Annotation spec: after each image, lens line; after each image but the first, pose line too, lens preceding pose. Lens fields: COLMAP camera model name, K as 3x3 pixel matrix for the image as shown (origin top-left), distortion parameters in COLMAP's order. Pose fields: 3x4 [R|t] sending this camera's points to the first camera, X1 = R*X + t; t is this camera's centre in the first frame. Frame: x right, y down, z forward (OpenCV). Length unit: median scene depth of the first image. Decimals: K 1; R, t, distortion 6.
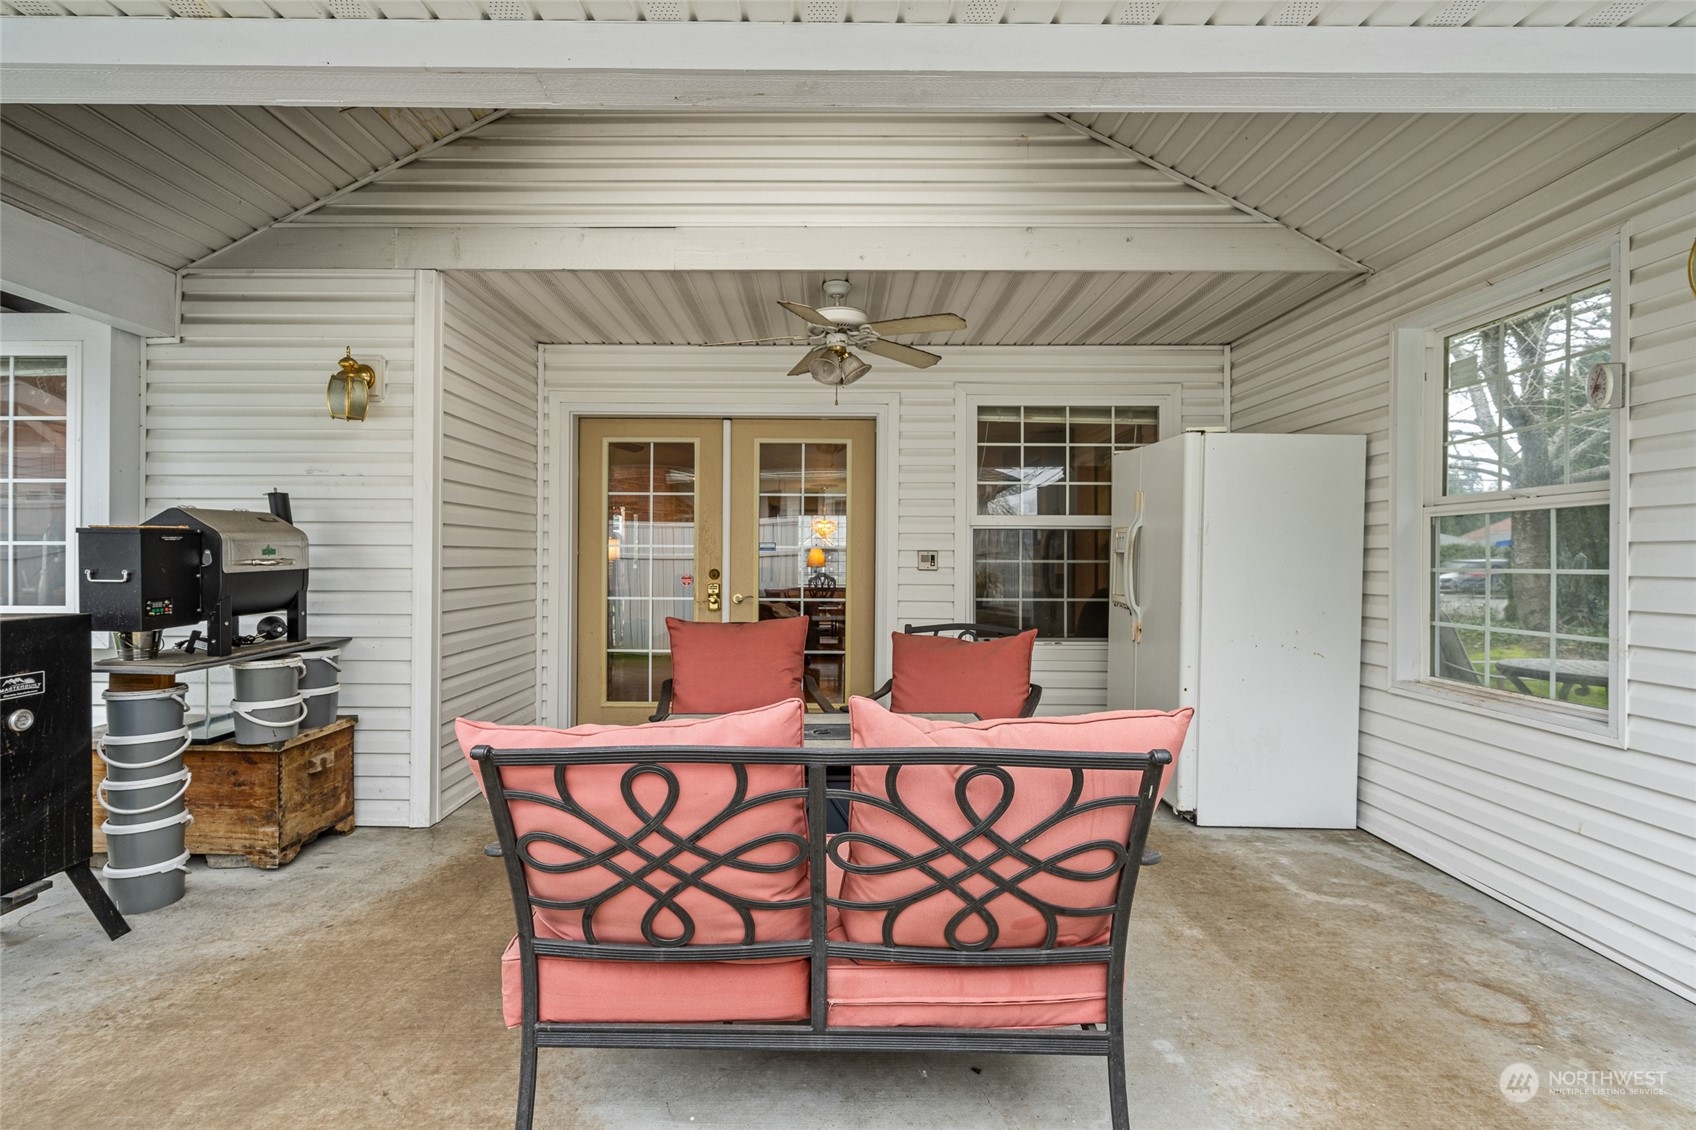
lens RADIAL K [[766.2, 0, 848.0], [0, 766.2, 565.0], [0, 0, 1]] dist [0.007865, 0.000110]
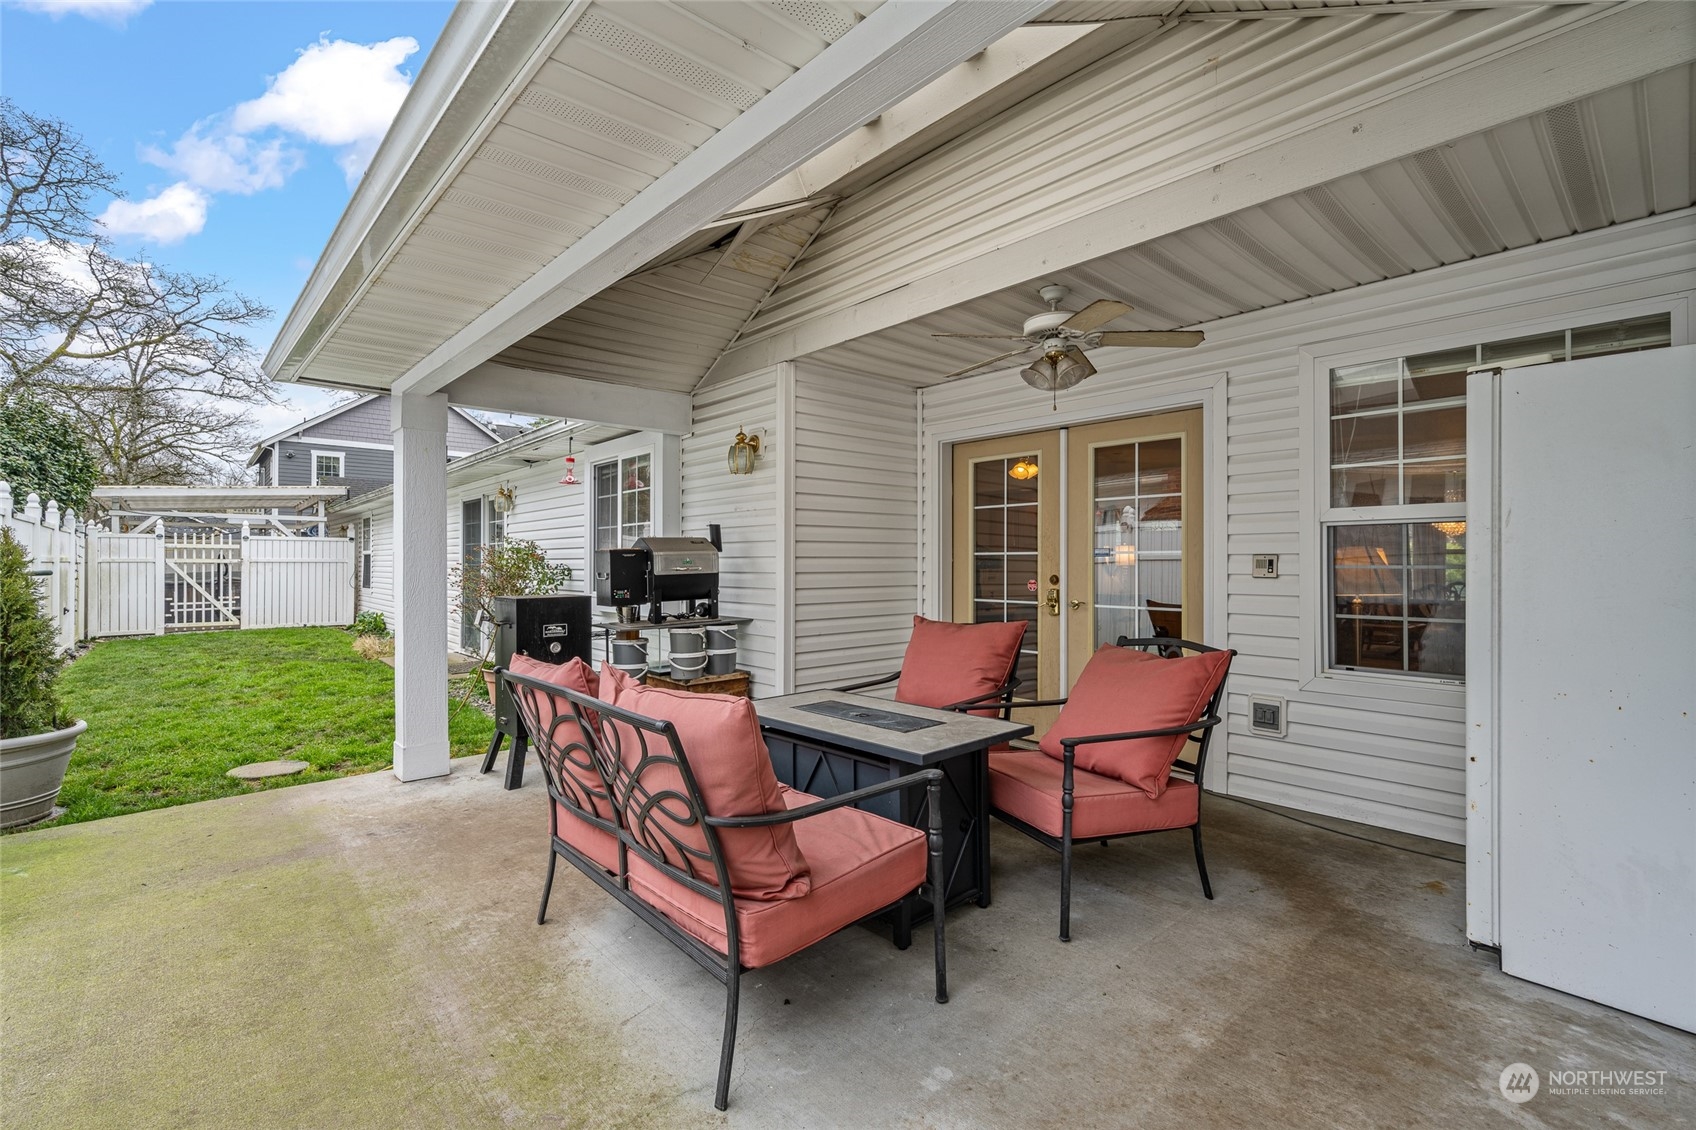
lens RADIAL K [[758.9, 0, 848.0], [0, 758.9, 565.0], [0, 0, 1]] dist [0.001230, 0.000215]
pose [[0.671523, -0.003006, -0.740977, 0.568227], [-0.002388, 0.999978, -0.006221, -0.001307], [0.740980, 0.005947, 0.671501, 0.152510]]
